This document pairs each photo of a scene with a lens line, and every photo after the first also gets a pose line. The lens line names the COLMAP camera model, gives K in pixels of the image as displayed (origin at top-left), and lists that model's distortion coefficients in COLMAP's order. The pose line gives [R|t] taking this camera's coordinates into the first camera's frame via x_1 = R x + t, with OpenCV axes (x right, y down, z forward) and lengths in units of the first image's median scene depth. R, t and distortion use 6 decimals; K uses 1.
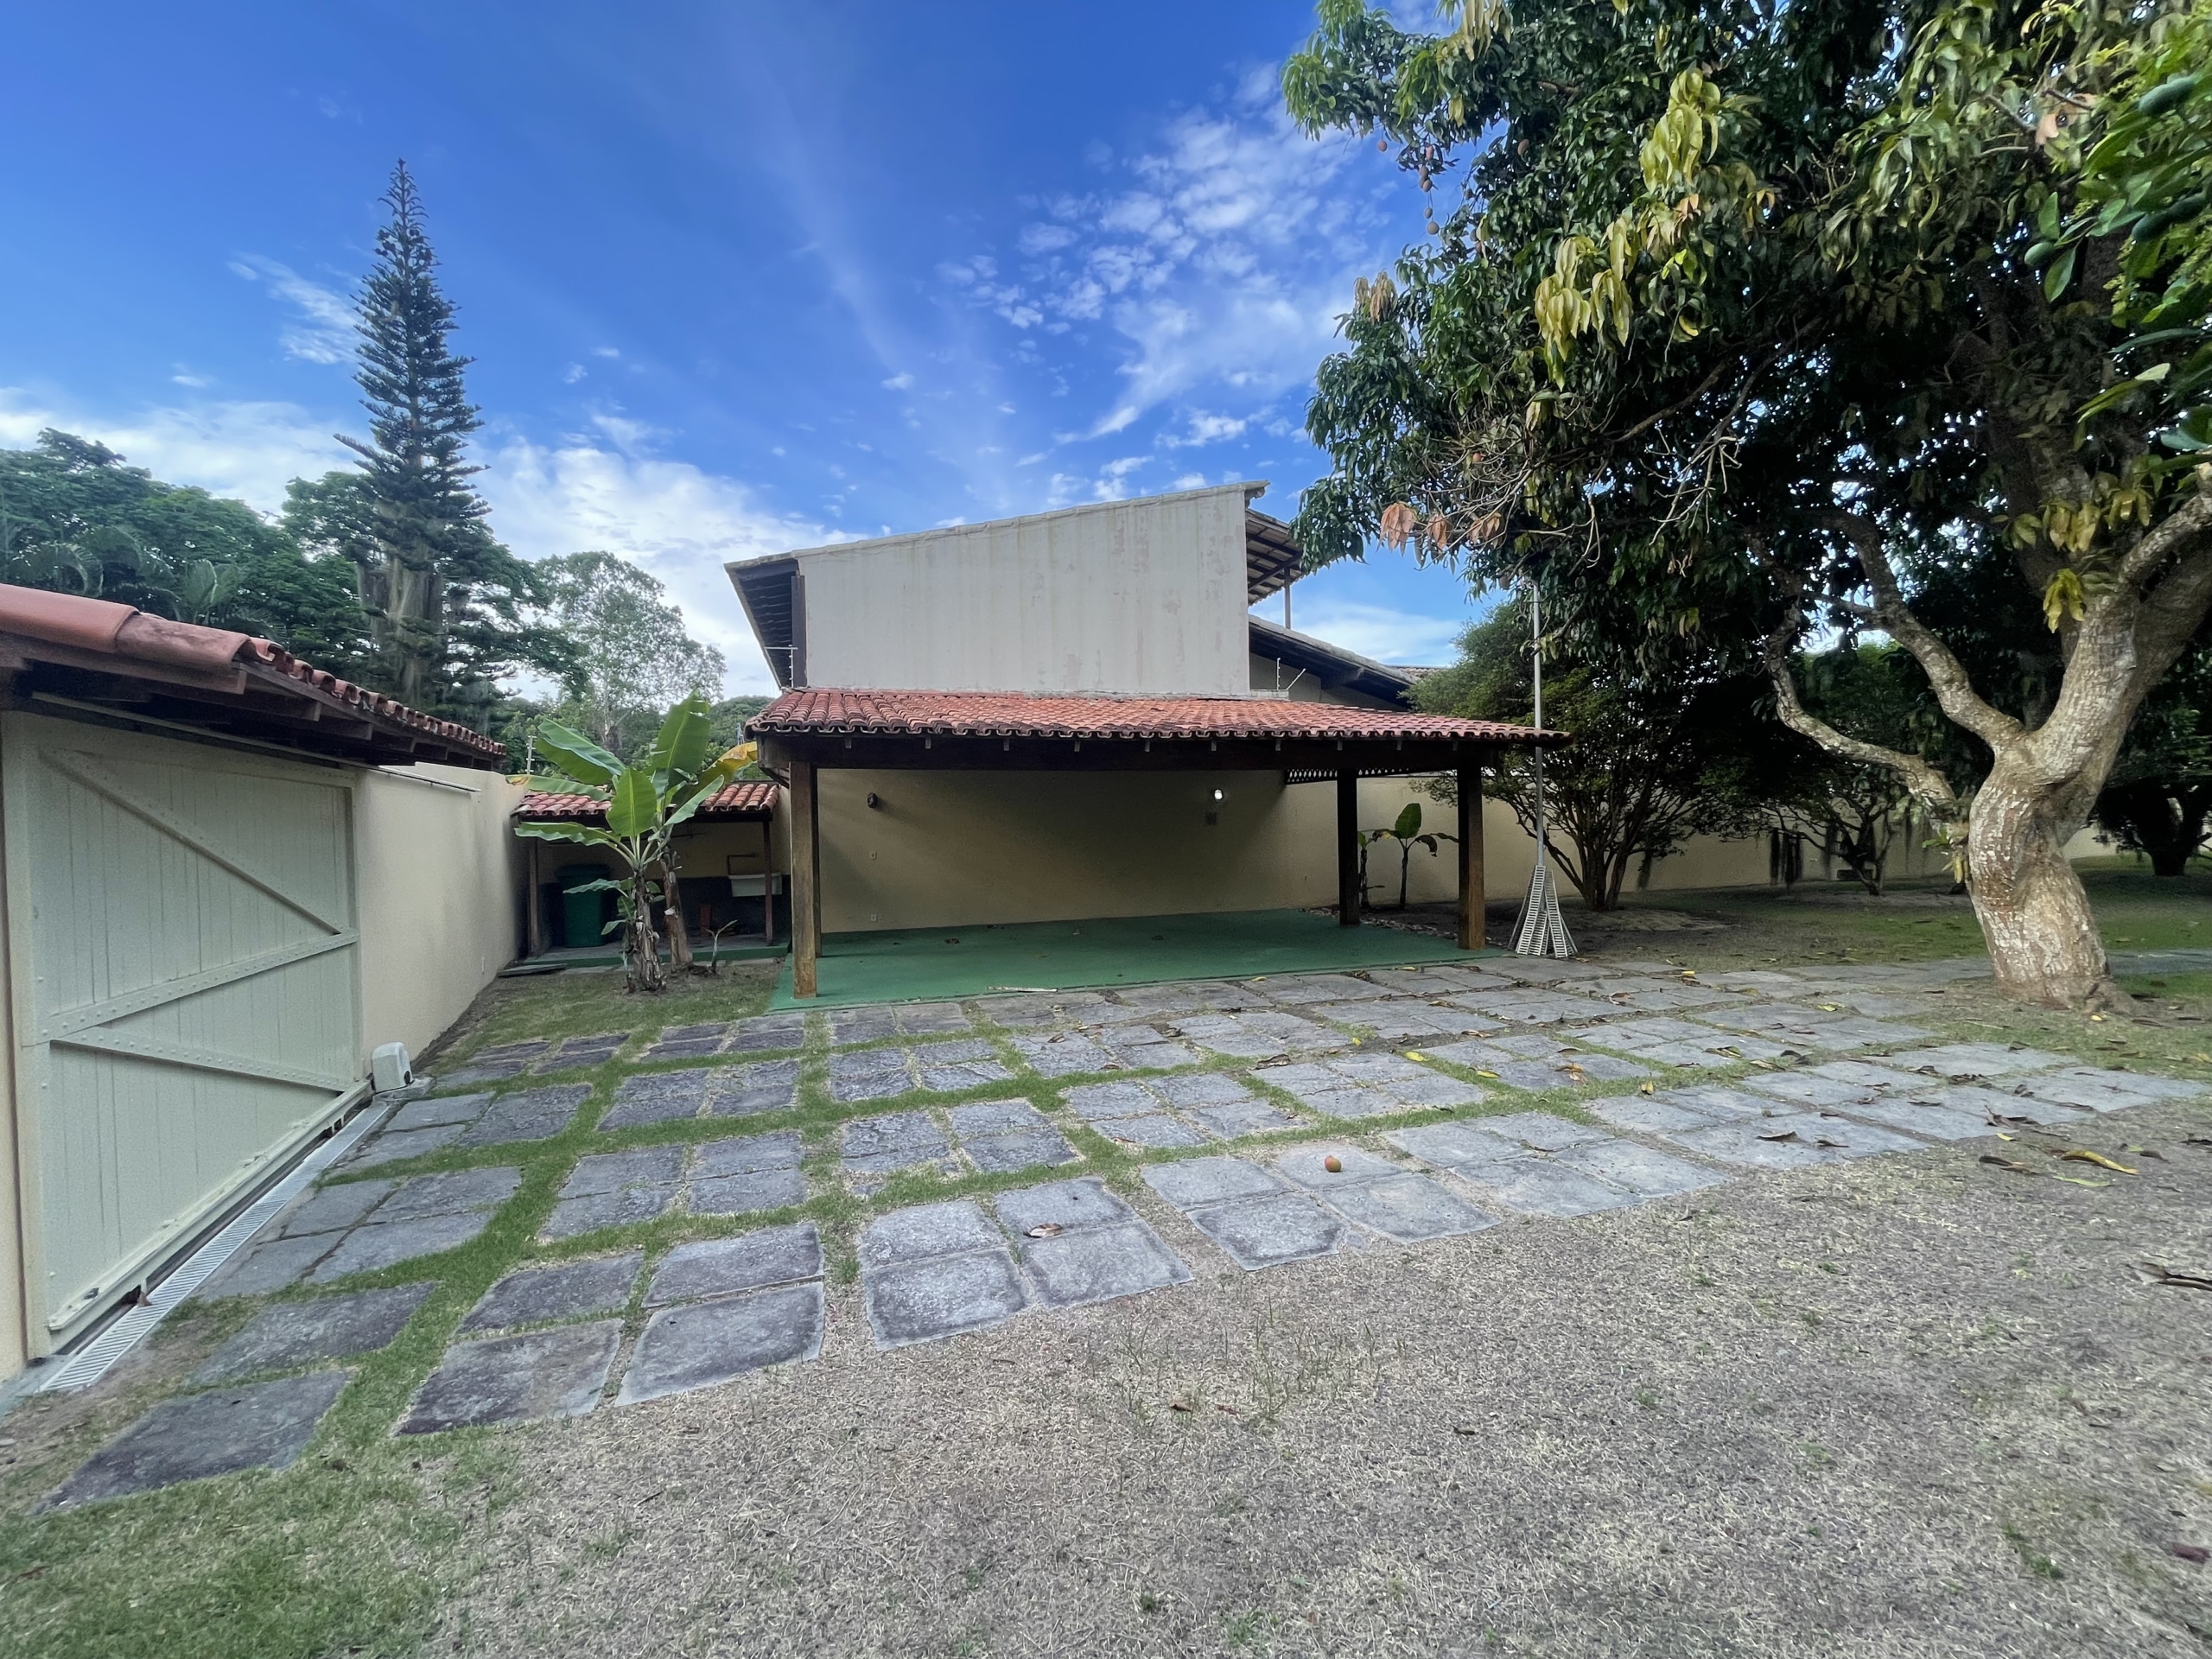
lens RADIAL K [[876.8, 0, 1106.0], [0, 876.8, 829.5], [0, 0, 1]] dist [0.000706, 0.000185]
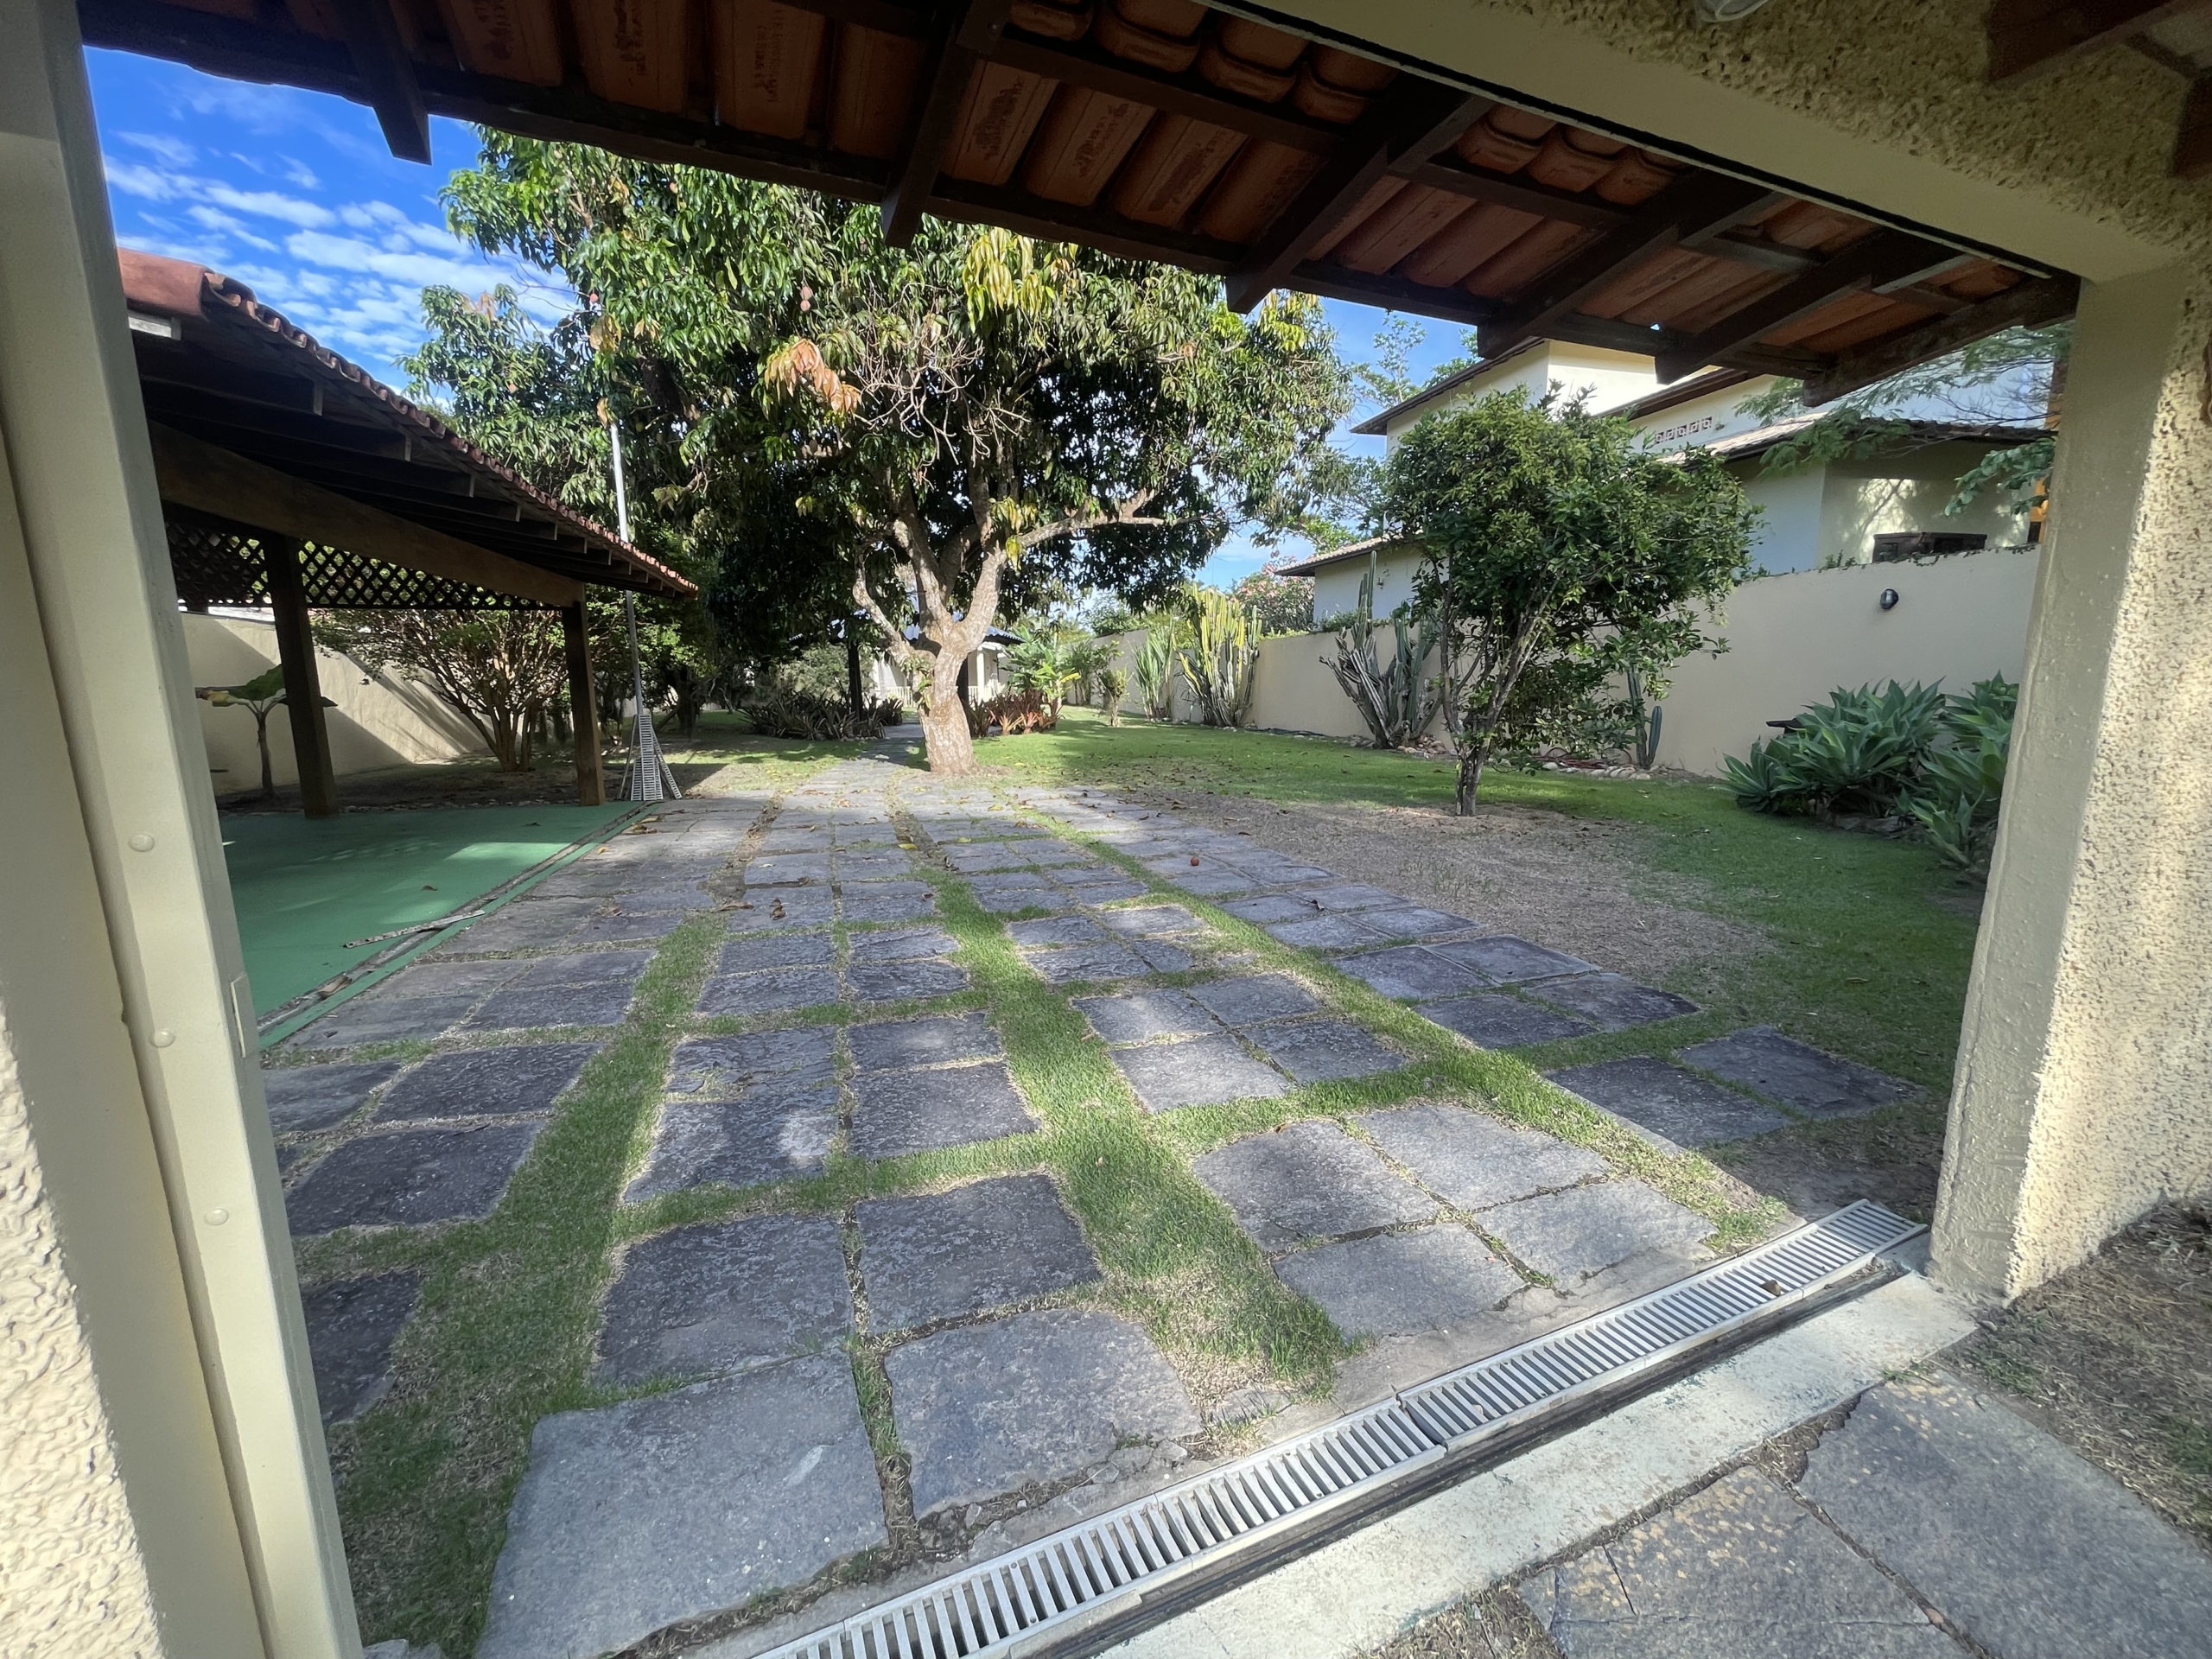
lens RADIAL K [[876.8, 0, 1106.0], [0, 876.8, 829.5], [0, 0, 1]] dist [0.000706, 0.000185]
pose [[0.040494, -0.141185, 0.989155, -1.728565], [0.019226, 0.989894, 0.140503, 0.141679], [-0.998995, 0.013328, 0.042799, 1.484655]]
